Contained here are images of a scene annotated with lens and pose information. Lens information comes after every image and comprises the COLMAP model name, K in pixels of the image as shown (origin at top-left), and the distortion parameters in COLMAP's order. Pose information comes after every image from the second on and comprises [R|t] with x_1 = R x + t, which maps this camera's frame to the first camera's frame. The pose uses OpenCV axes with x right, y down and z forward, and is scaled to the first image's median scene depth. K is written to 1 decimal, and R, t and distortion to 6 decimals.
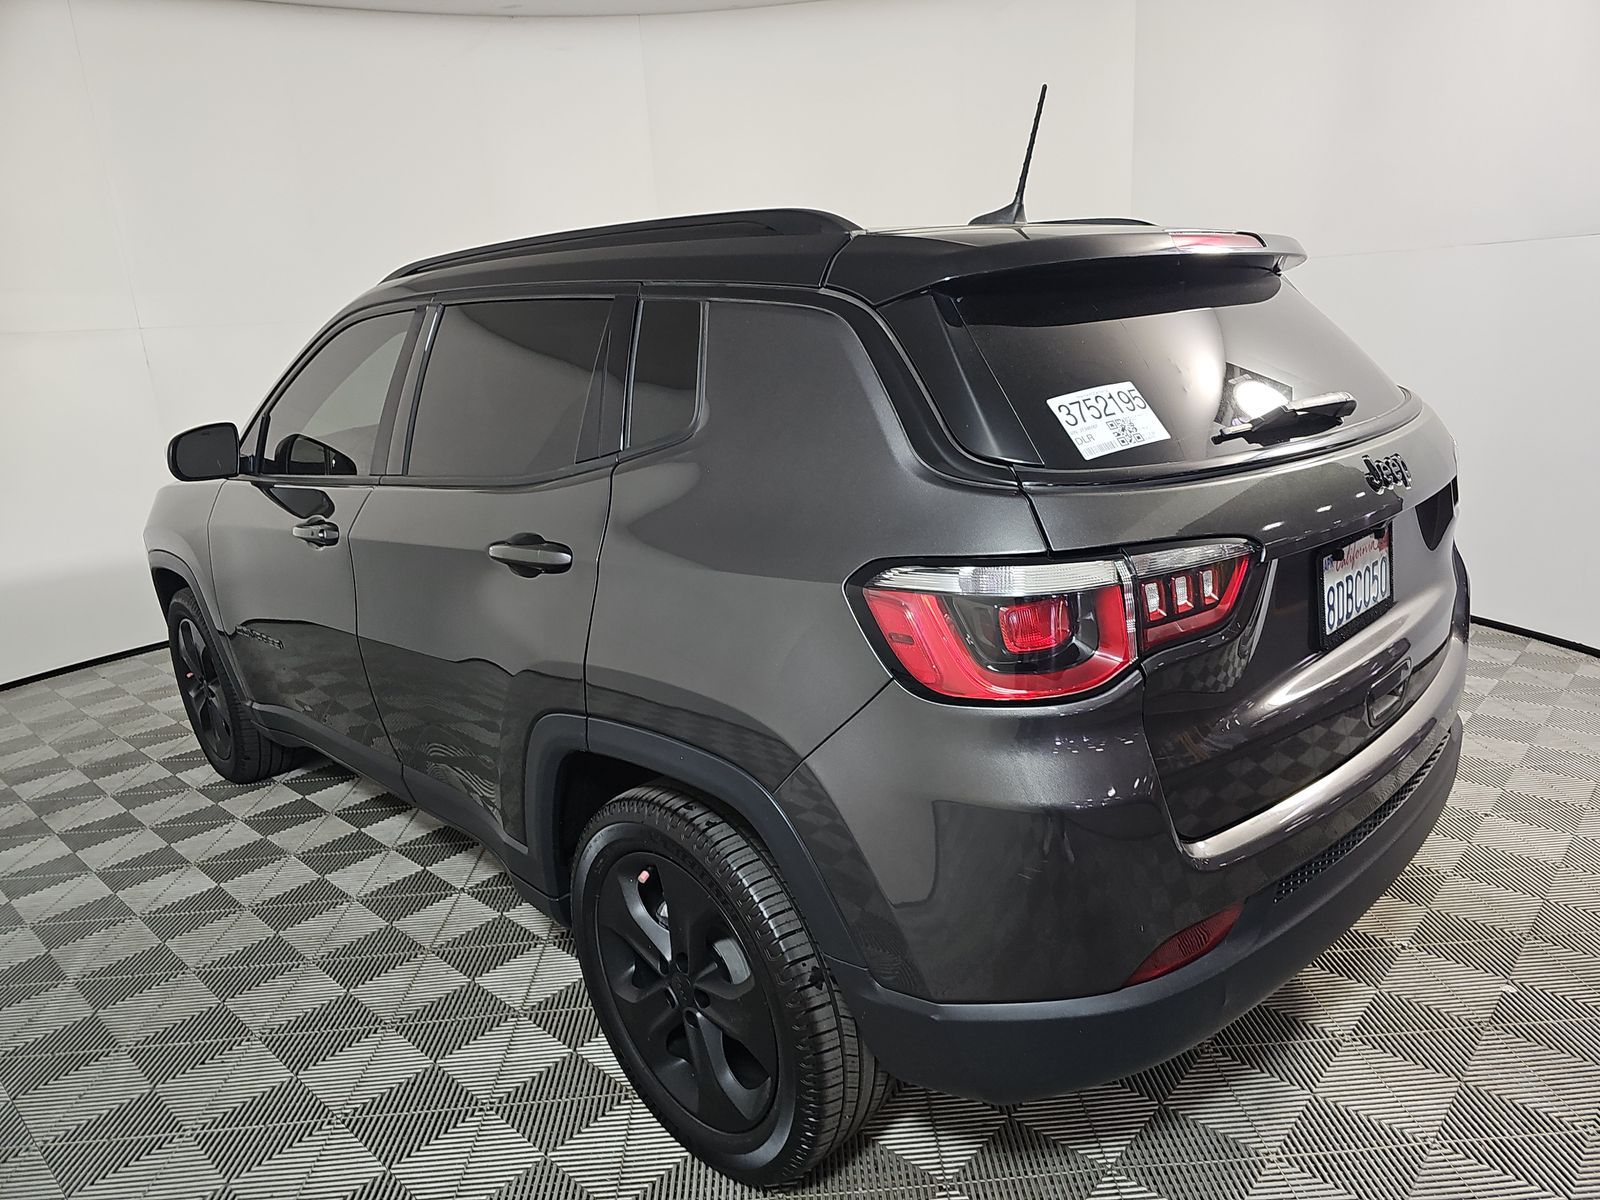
lens RADIAL K [[1086.8, 0, 800.0], [0, 1086.8, 600.0], [0, 0, 1]] dist [-0.005792, 0.003297]
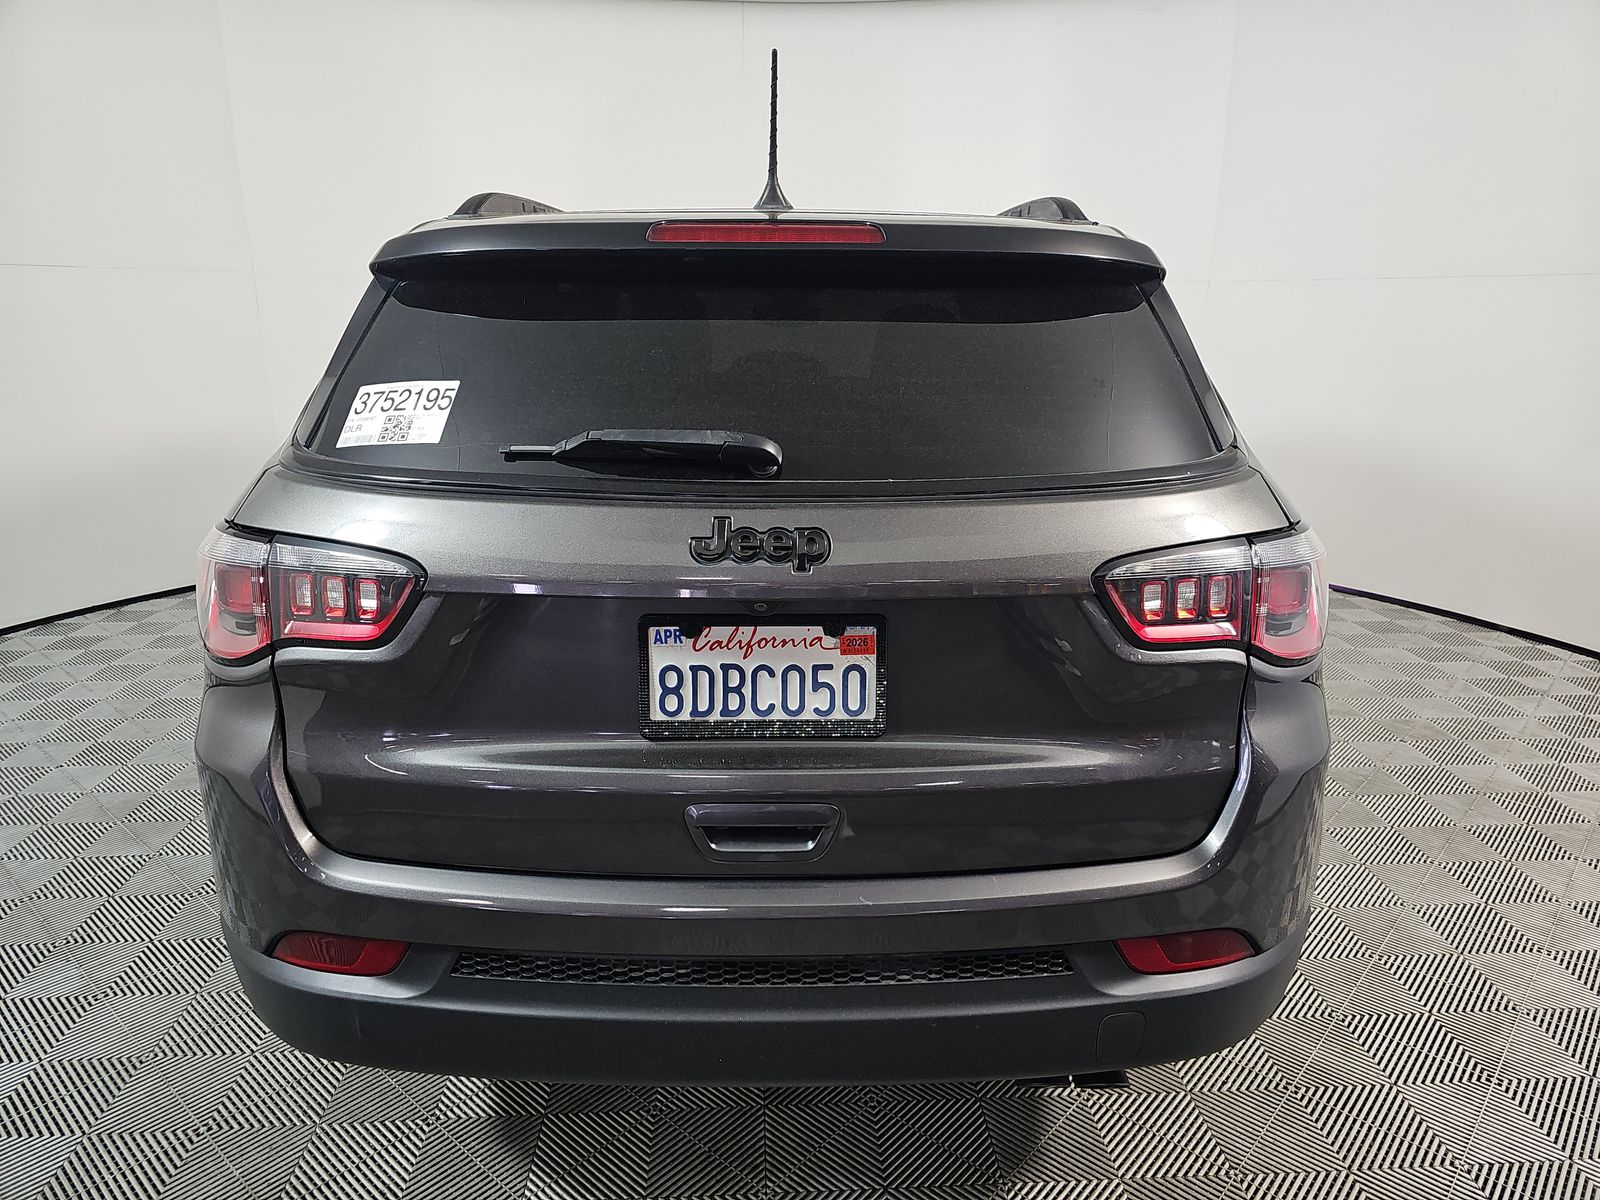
lens RADIAL K [[1086.8, 0, 800.0], [0, 1086.8, 600.0], [0, 0, 1]] dist [-0.005792, 0.003297]
pose [[0.719297, 0.271733, -0.639354, 1.233782], [-0.228379, 0.961667, 0.151786, -0.238595], [0.656091, 0.036836, 0.753782, 0.502839]]
